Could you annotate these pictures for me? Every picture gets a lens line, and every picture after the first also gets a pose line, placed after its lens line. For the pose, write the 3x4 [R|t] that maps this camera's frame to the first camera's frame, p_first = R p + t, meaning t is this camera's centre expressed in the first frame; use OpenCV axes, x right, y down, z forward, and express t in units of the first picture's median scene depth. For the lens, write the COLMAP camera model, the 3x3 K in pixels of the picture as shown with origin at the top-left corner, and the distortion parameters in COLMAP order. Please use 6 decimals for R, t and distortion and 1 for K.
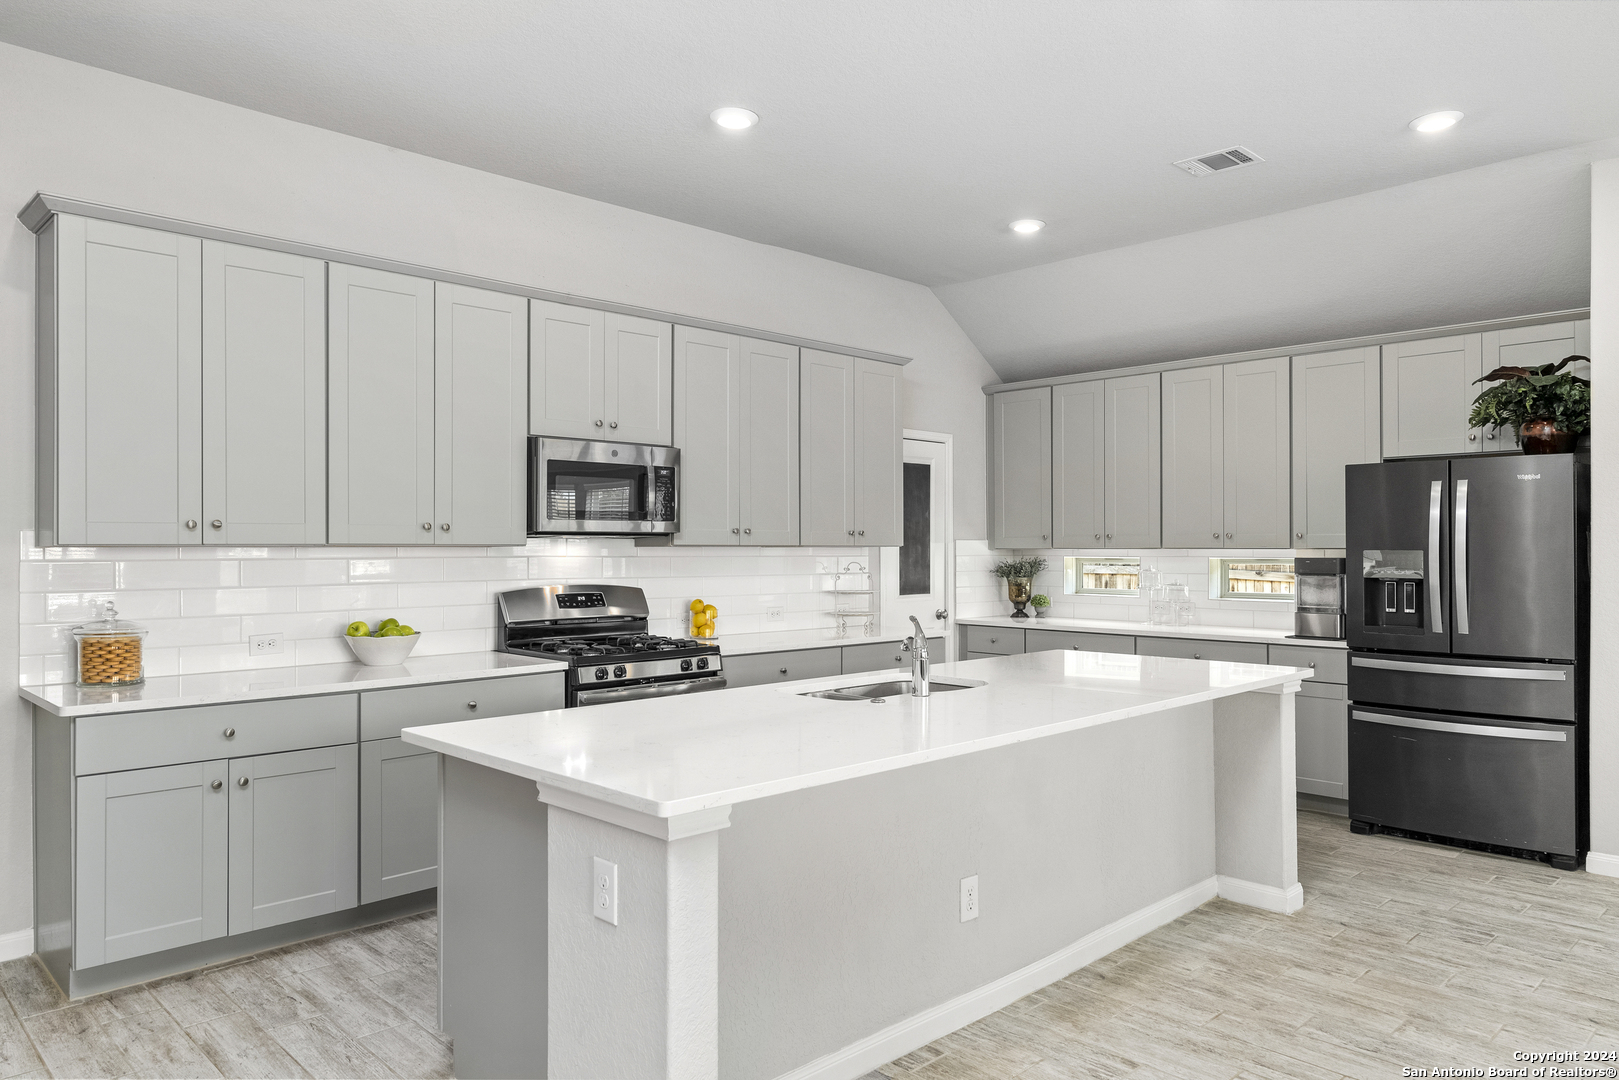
lens RADIAL K [[1082.2, 0, 813.2], [0, 1082.2, 544.8], [0, 0, 1]] dist [0.002837, -0.001708]
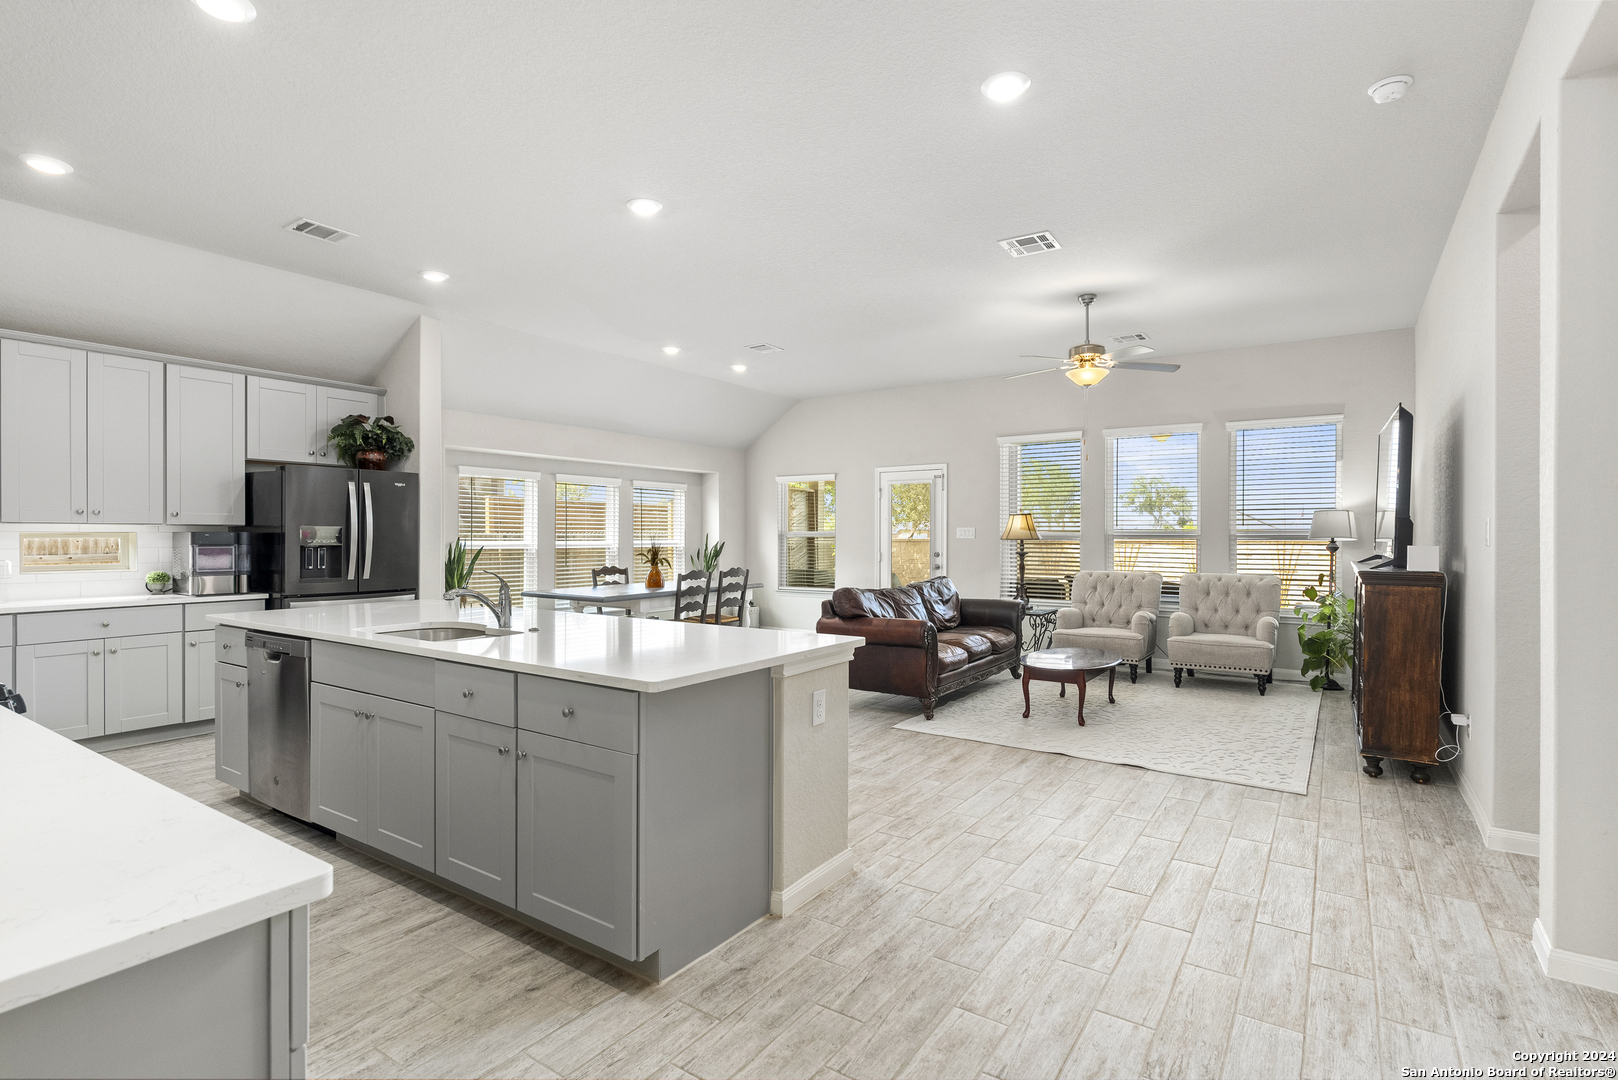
lens RADIAL K [[781.6, 0, 809.0], [0, 781.6, 540.0], [0, 0, 1]] dist [-0.002065, 0.000581]
pose [[-0.198365, -0.004956, 0.980116, -0.753270], [-0.004222, 0.999982, 0.004202, 0.019539], [-0.980119, -0.003305, -0.198382, 0.660775]]
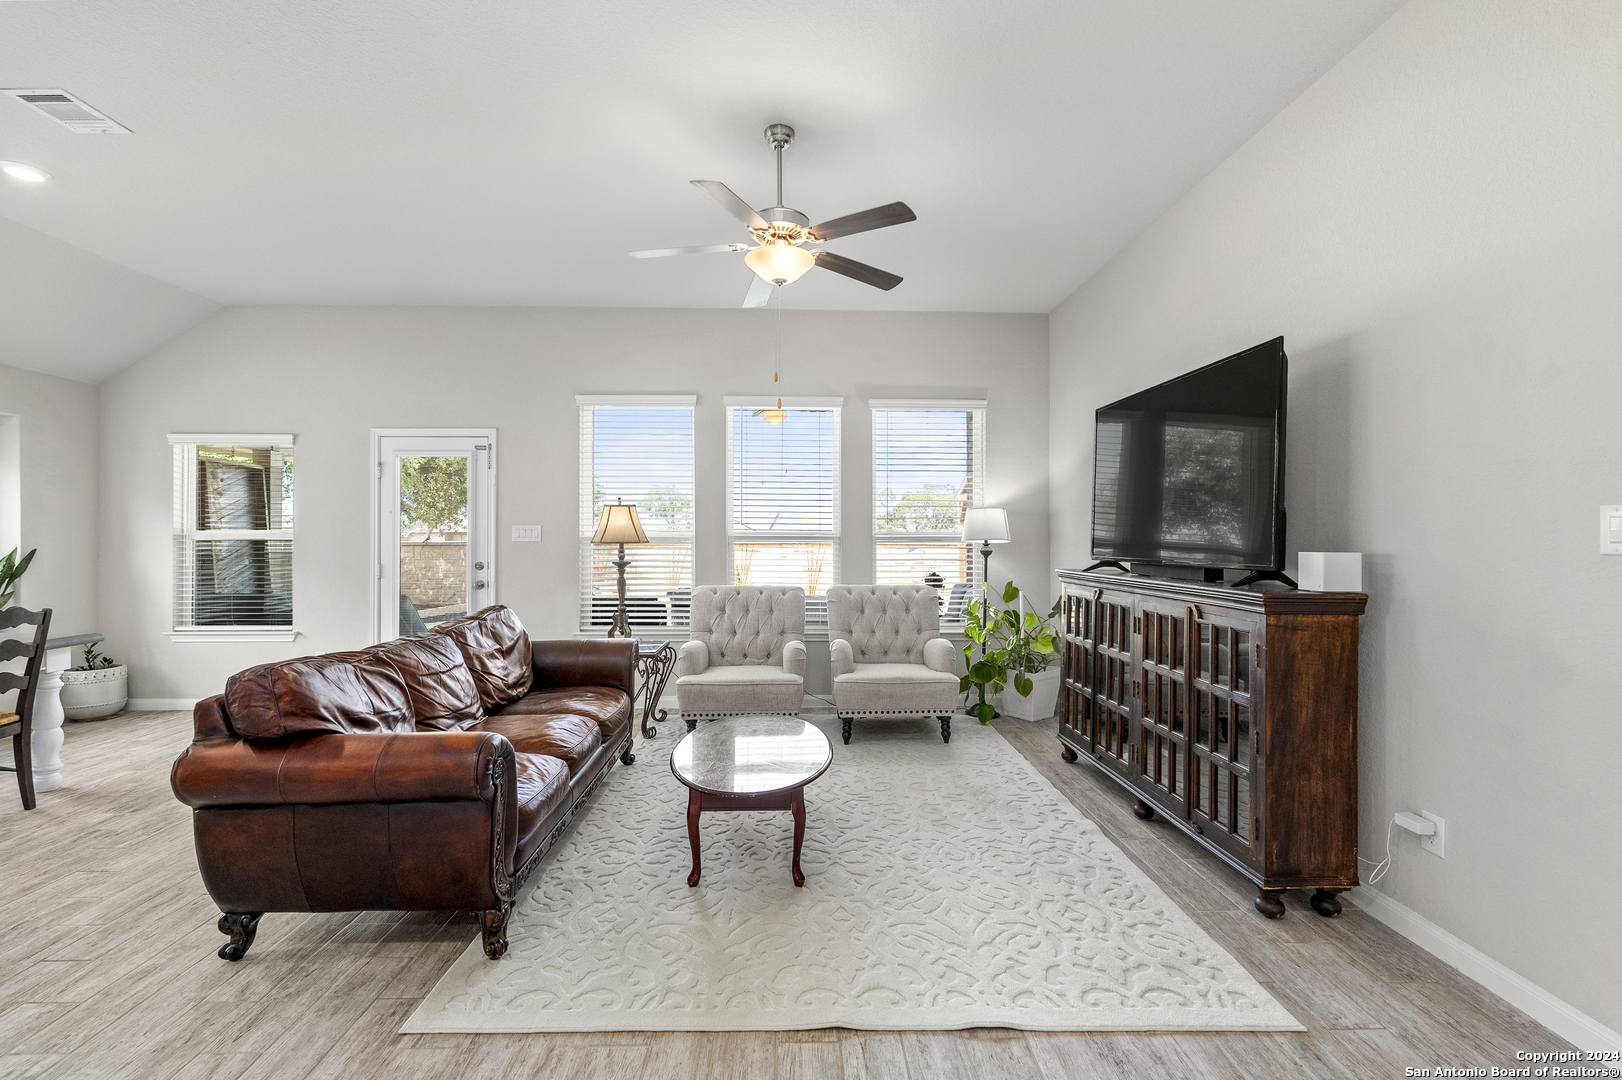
lens RADIAL K [[714.6, 0, 812.7], [0, 714.6, 535.7], [0, 0, 1]] dist [-0.002451, -0.000422]
pose [[-0.735314, 0.002618, 0.677722, -0.048612], [-0.002859, 0.999972, -0.006965, 0.019639], [-0.677721, -0.007059, -0.735286, 0.435799]]
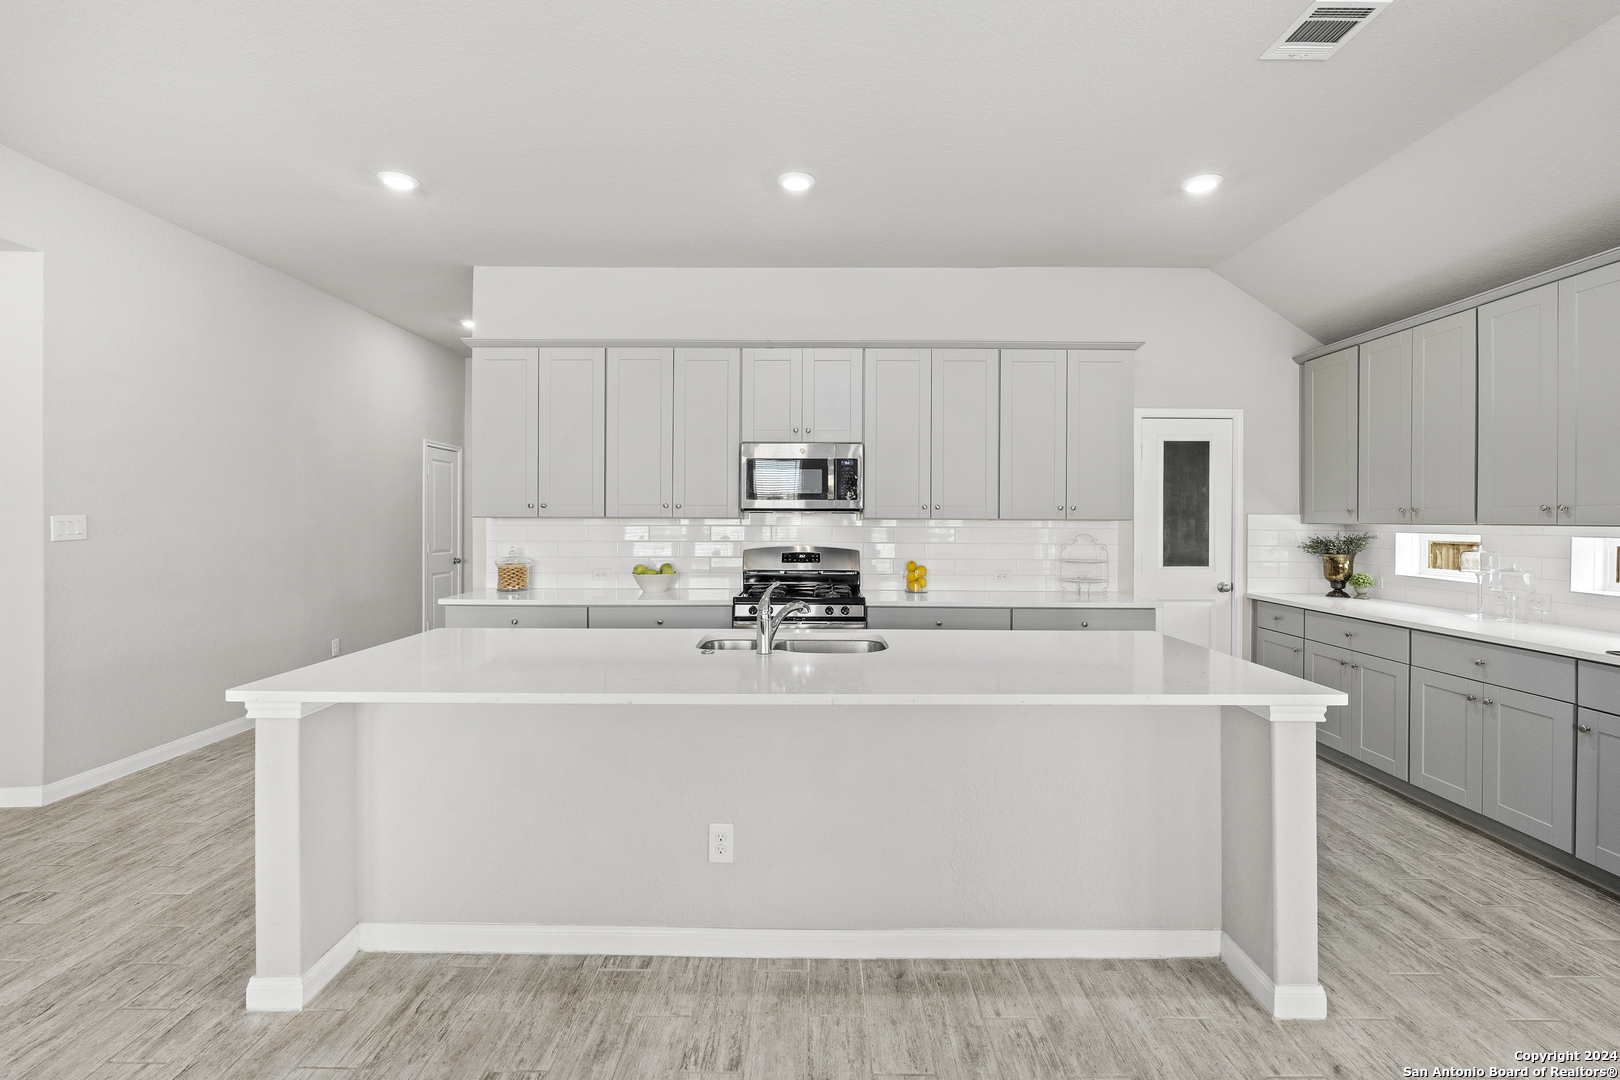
lens RADIAL K [[724.1, 0, 810.1], [0, 724.1, 520.8], [0, 0, 1]] dist [-0.001631, -0.000805]
pose [[0.710343, 0.005473, -0.703835, 0.528658], [-0.003231, 0.999985, 0.004515, -0.000277], [0.703849, -0.000933, 0.710349, 0.402785]]
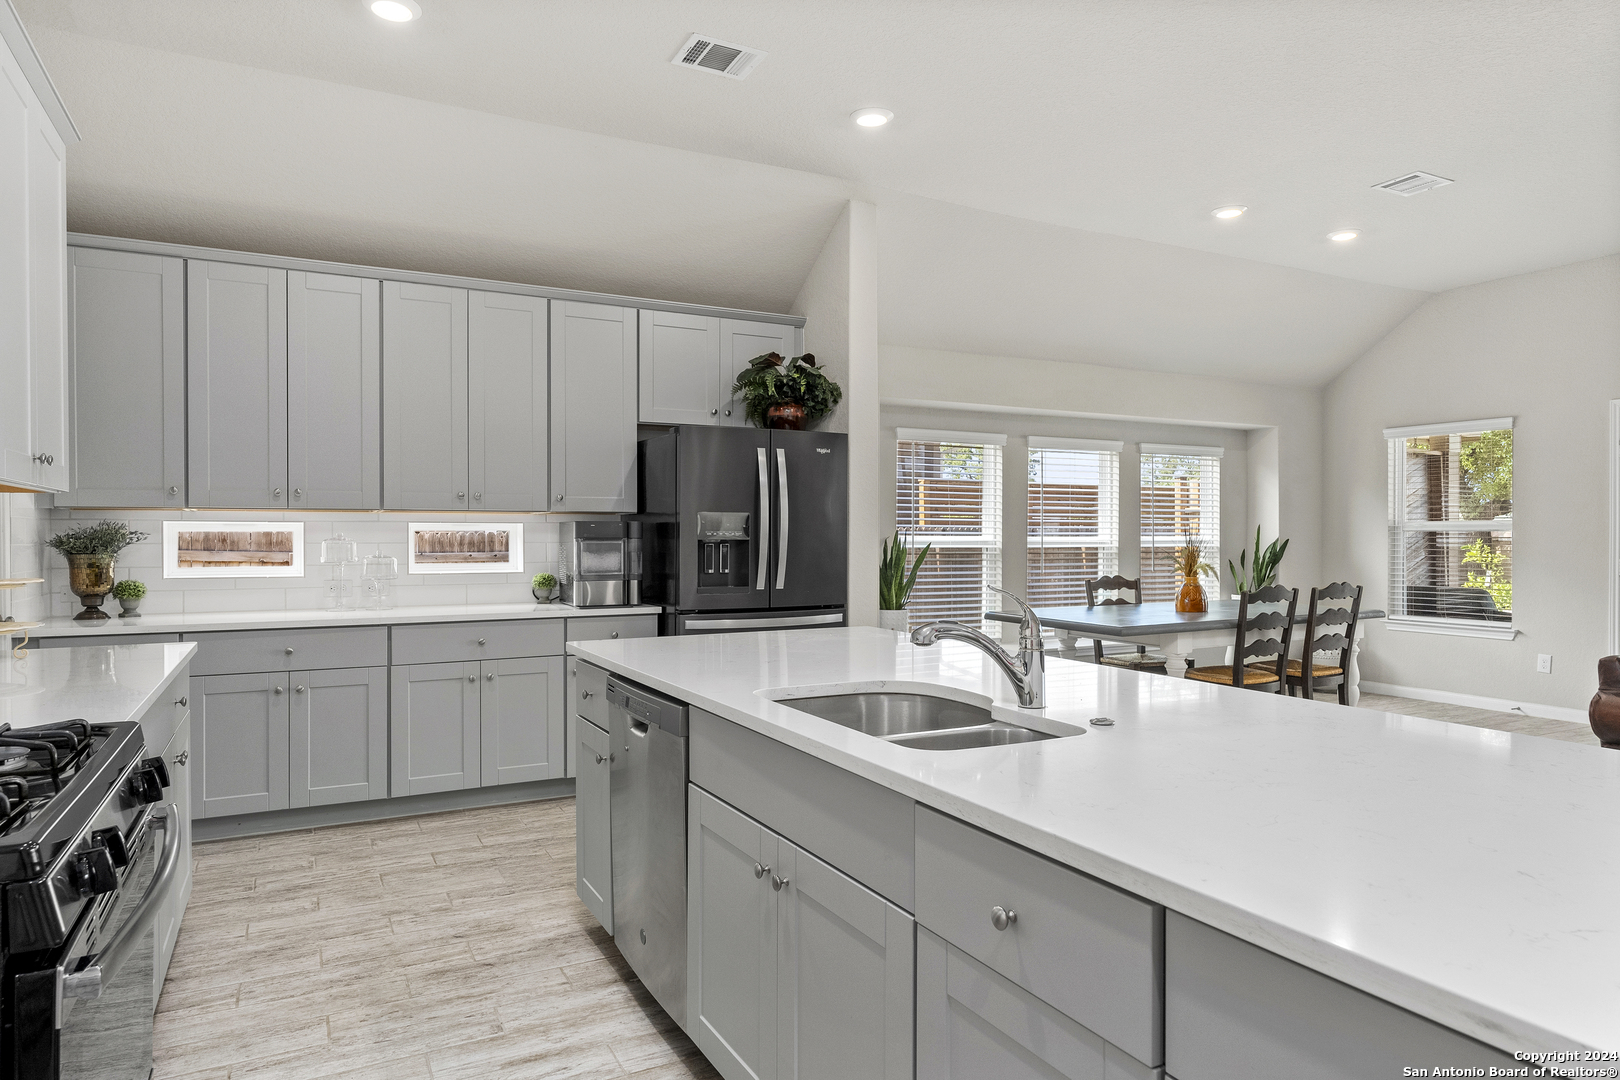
lens RADIAL K [[990.0, 0, 810.0], [0, 990.0, 540.0], [0, 0, 1]] dist [-0.000199, 0.001252]
pose [[0.284981, -0.005049, 0.958520, -0.402384], [-0.003090, 0.999976, 0.006186, 0.029761], [-0.958528, -0.004724, 0.284959, 0.771284]]
